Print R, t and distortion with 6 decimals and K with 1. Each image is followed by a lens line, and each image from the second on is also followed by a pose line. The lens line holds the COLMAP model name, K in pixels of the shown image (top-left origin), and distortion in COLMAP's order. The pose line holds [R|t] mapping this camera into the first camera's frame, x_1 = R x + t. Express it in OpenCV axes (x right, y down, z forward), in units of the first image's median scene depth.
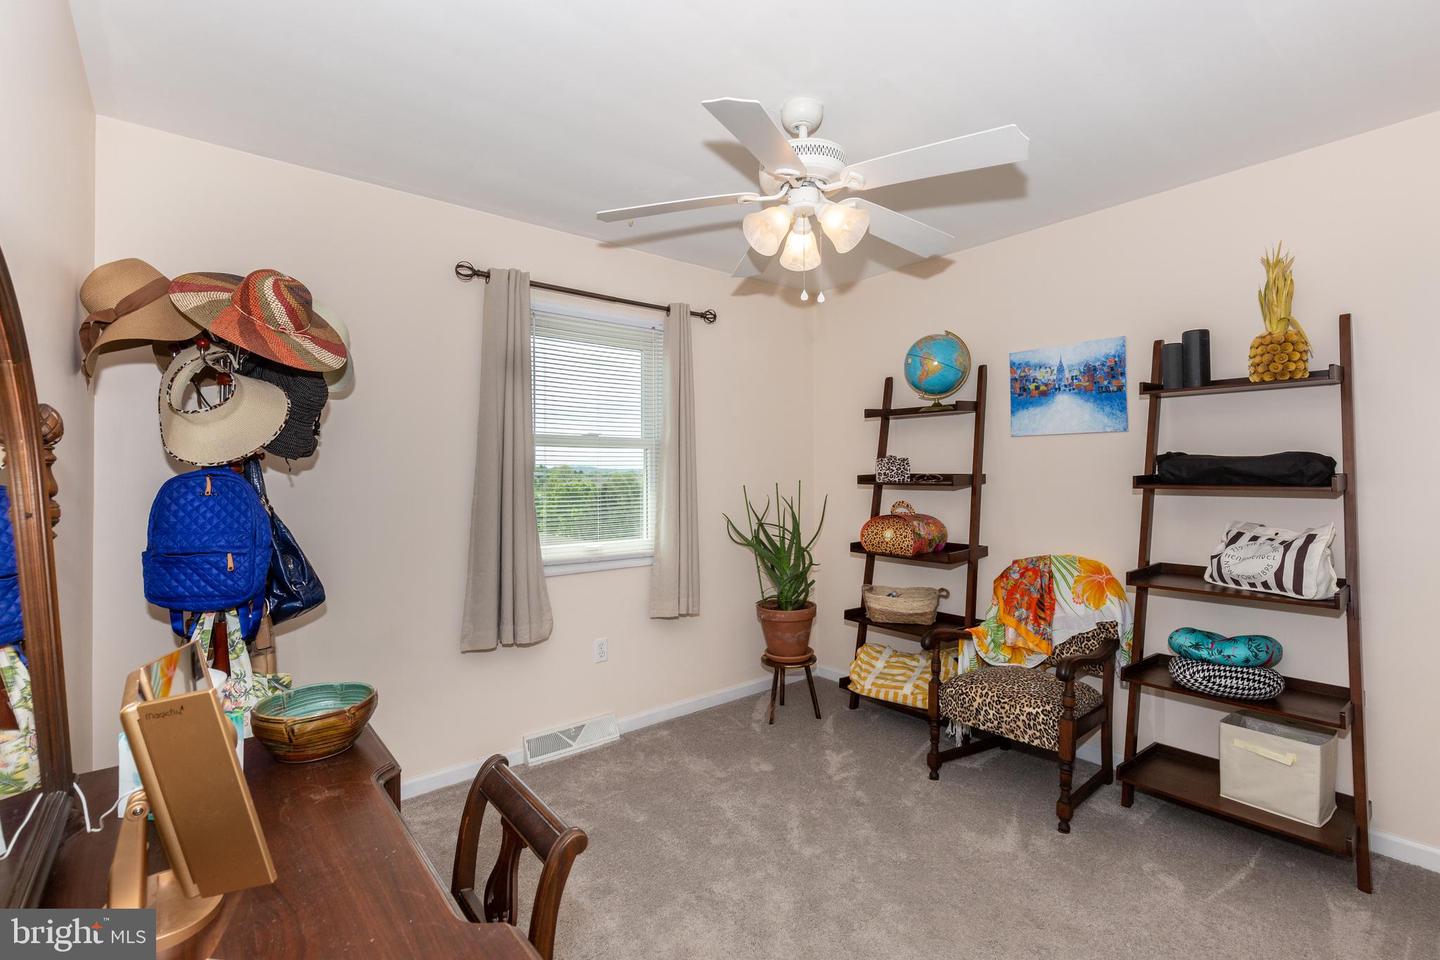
lens RADIAL K [[654.9, 0, 725.1], [0, 654.9, 493.1], [0, 0, 1]] dist [0.000384, -0.000025]
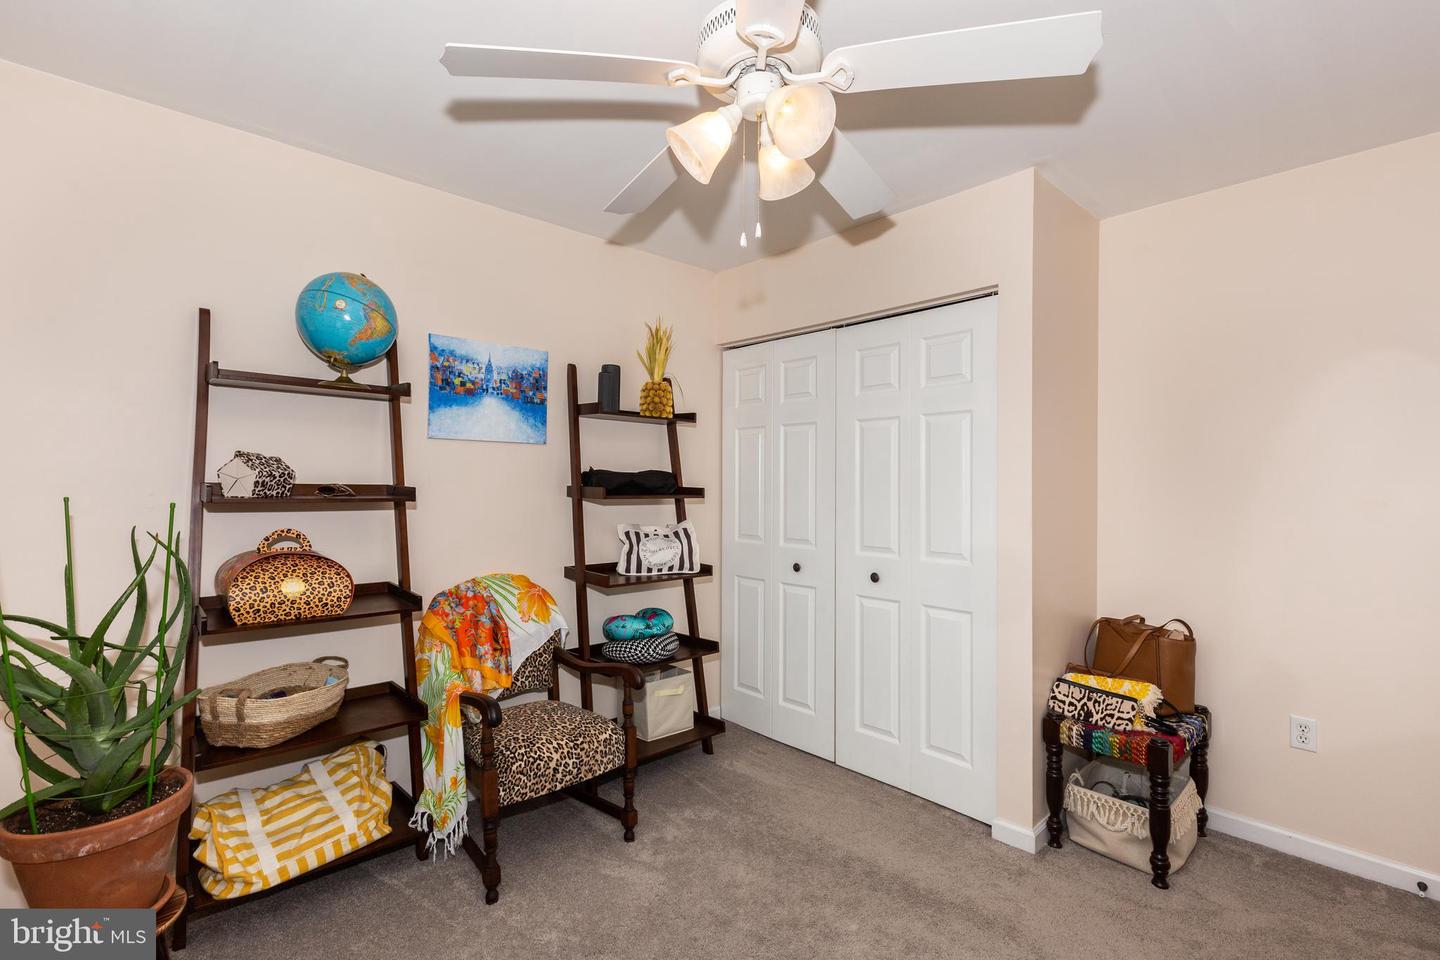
lens RADIAL K [[654.9, 0, 725.1], [0, 654.9, 493.1], [0, 0, 1]] dist [0.000384, -0.000025]
pose [[-0.069151, -0.019597, 0.997414, -0.409040], [0.015143, 0.999671, 0.020691, -0.032477], [-0.997491, 0.016535, -0.068831, 0.741329]]
